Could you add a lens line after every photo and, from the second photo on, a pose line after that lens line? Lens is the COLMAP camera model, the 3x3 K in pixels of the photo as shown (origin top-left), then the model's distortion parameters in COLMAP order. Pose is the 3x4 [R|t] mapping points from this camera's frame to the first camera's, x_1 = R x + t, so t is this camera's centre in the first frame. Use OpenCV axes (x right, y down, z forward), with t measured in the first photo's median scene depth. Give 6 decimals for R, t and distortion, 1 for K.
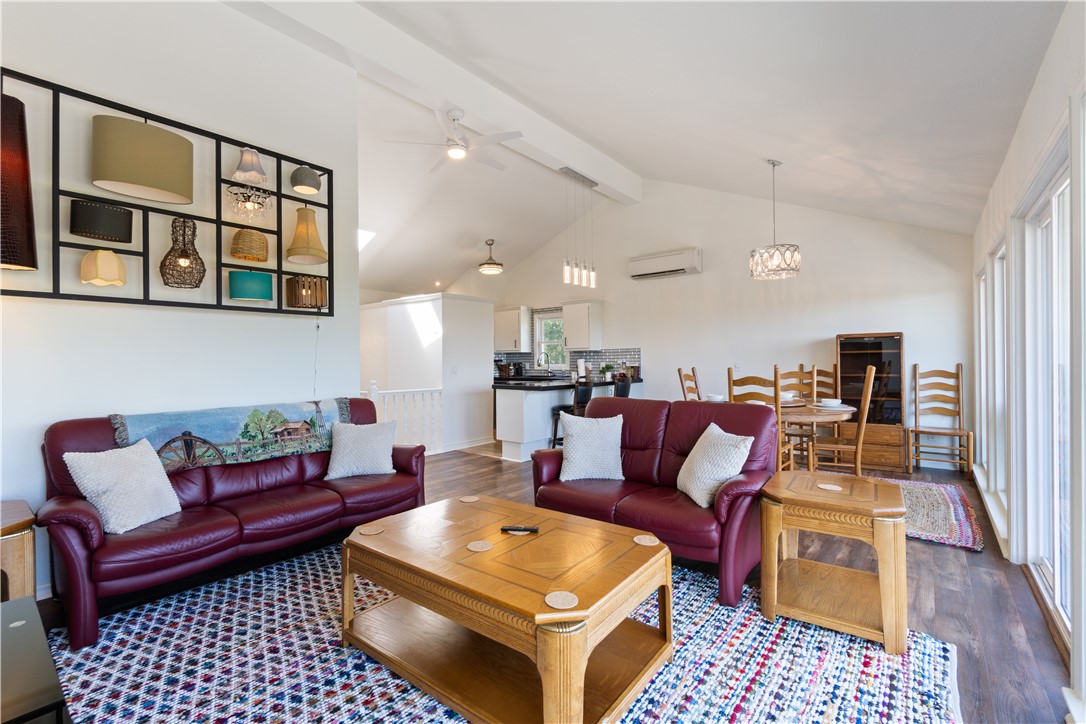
lens RADIAL K [[472.2, 0, 539.1], [0, 472.2, 356.4], [0, 0, 1]] dist [-0.003275, 0.000573]
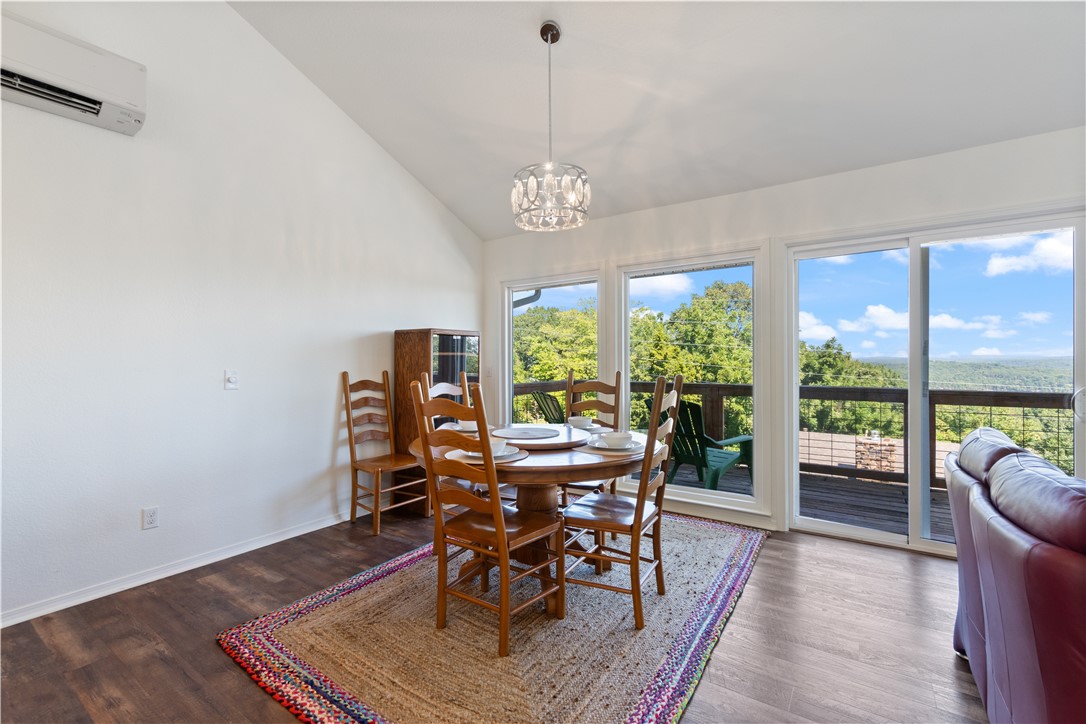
lens RADIAL K [[472.2, 0, 542.5], [0, 472.2, 360.8], [0, 0, 1]] dist [-0.003275, 0.000573]
pose [[-0.093757, 0.011292, 0.995531, -0.045963], [-0.001303, 0.999933, -0.011464, 0.006113], [-0.995594, -0.002372, -0.093736, 0.614559]]
